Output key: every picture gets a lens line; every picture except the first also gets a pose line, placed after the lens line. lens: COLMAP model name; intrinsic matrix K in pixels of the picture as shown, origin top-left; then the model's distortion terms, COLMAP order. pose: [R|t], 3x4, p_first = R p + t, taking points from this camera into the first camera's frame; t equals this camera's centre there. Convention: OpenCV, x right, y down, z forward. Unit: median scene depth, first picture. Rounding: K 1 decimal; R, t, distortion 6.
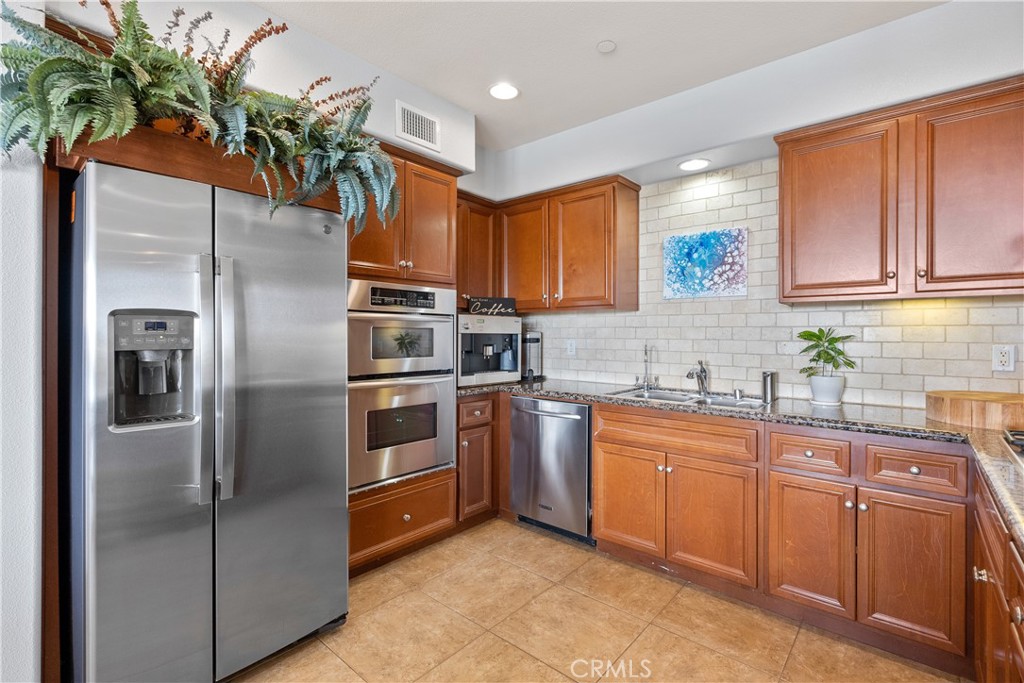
lens RADIAL K [[468.1, 0, 512.9], [0, 468.1, 336.8], [0, 0, 1]] dist [0.000824, 0.000416]
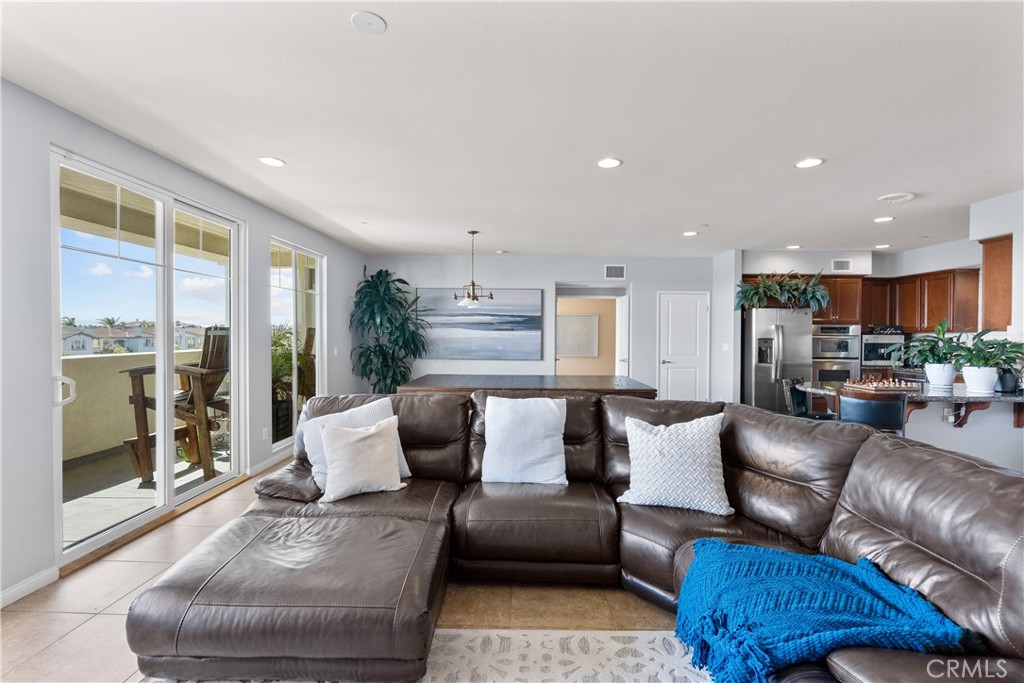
lens RADIAL K [[460.1, 0, 510.8], [0, 460.1, 340.9], [0, 0, 1]] dist [-0.003907, 0.000577]
pose [[0.628259, 0.012640, -0.777901, 0.595377], [-0.006367, 0.999918, 0.011106, -0.033329], [0.777978, -0.002024, 0.628288, -1.924139]]
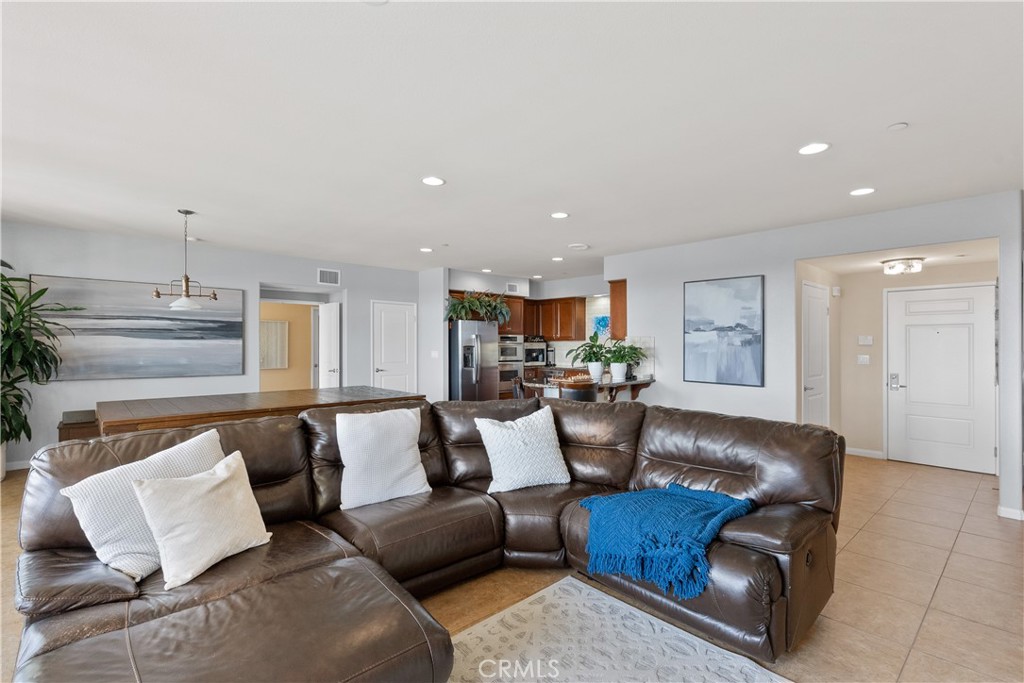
lens RADIAL K [[477.4, 0, 508.7], [0, 477.4, 342.0], [0, 0, 1]] dist [-0.000462, 0.000208]
pose [[0.991192, -0.002876, -0.132405, 0.209595], [0.002113, 0.999980, -0.005905, -0.035130], [0.132419, 0.005574, 0.991178, -2.231019]]
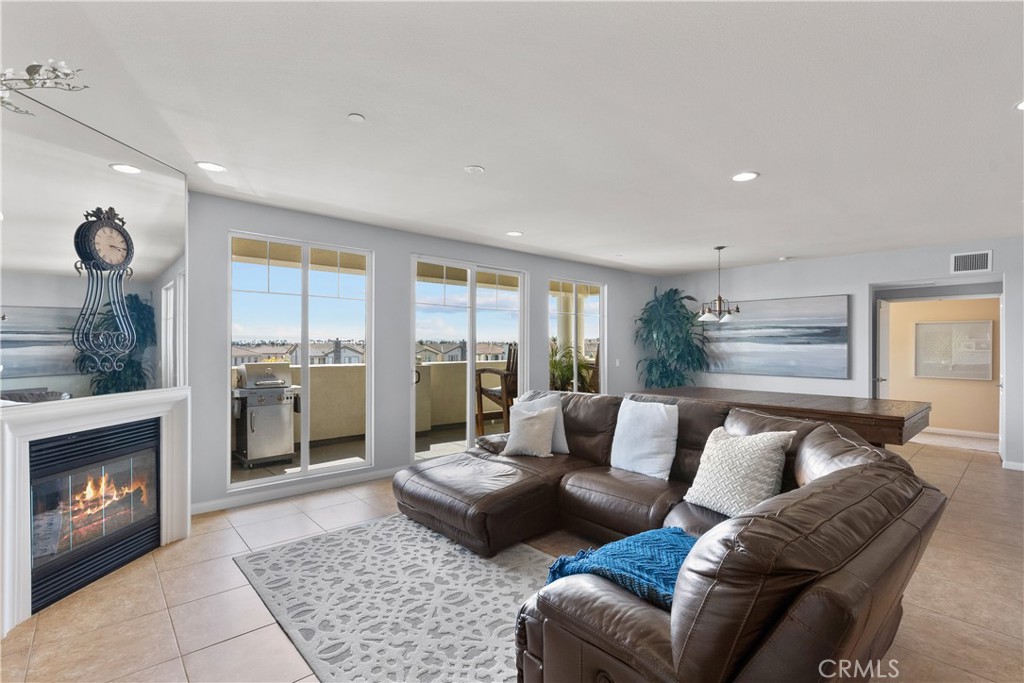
lens RADIAL K [[466.0, 0, 515.2], [0, 466.0, 345.0], [0, 0, 1]] dist [0.000668, 0.000323]
pose [[-0.124005, -0.007060, -0.992256, 1.081819], [-0.007136, 0.999955, -0.006223, -0.033513], [0.992256, 0.006309, -0.124050, -1.429872]]
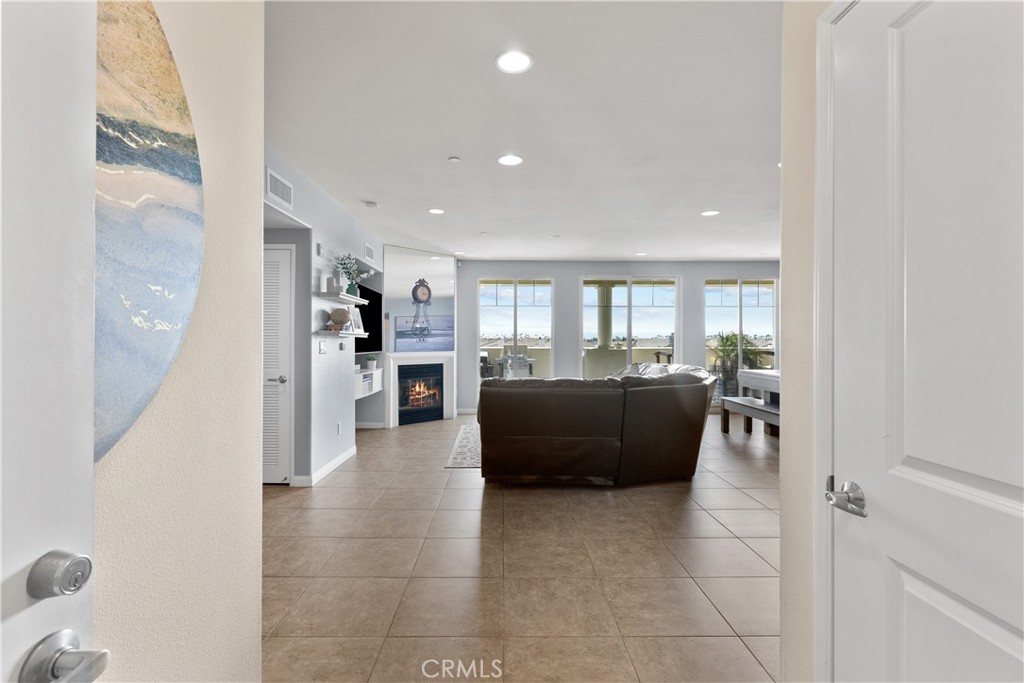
lens RADIAL K [[468.1, 0, 512.9], [0, 468.1, 336.8], [0, 0, 1]] dist [0.000824, 0.000416]
pose [[-0.743416, -0.010869, -0.668741, 1.537112], [-0.006805, 0.999939, -0.008687, 0.010011], [0.668795, -0.001907, -0.743445, -0.202919]]
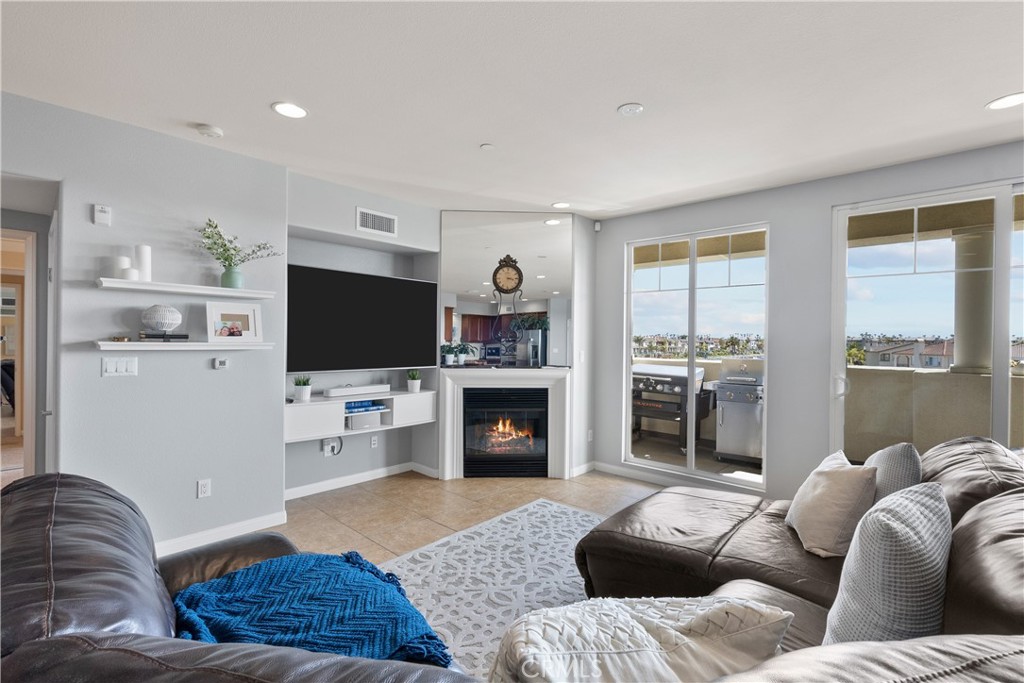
lens RADIAL K [[468.1, 0, 512.9], [0, 468.1, 336.8], [0, 0, 1]] dist [0.000824, 0.000416]
pose [[-0.999624, -0.015424, 0.022682, 0.159476], [-0.015433, 0.999881, -0.000241, -0.038295], [-0.022676, -0.000591, -0.999743, -0.776000]]
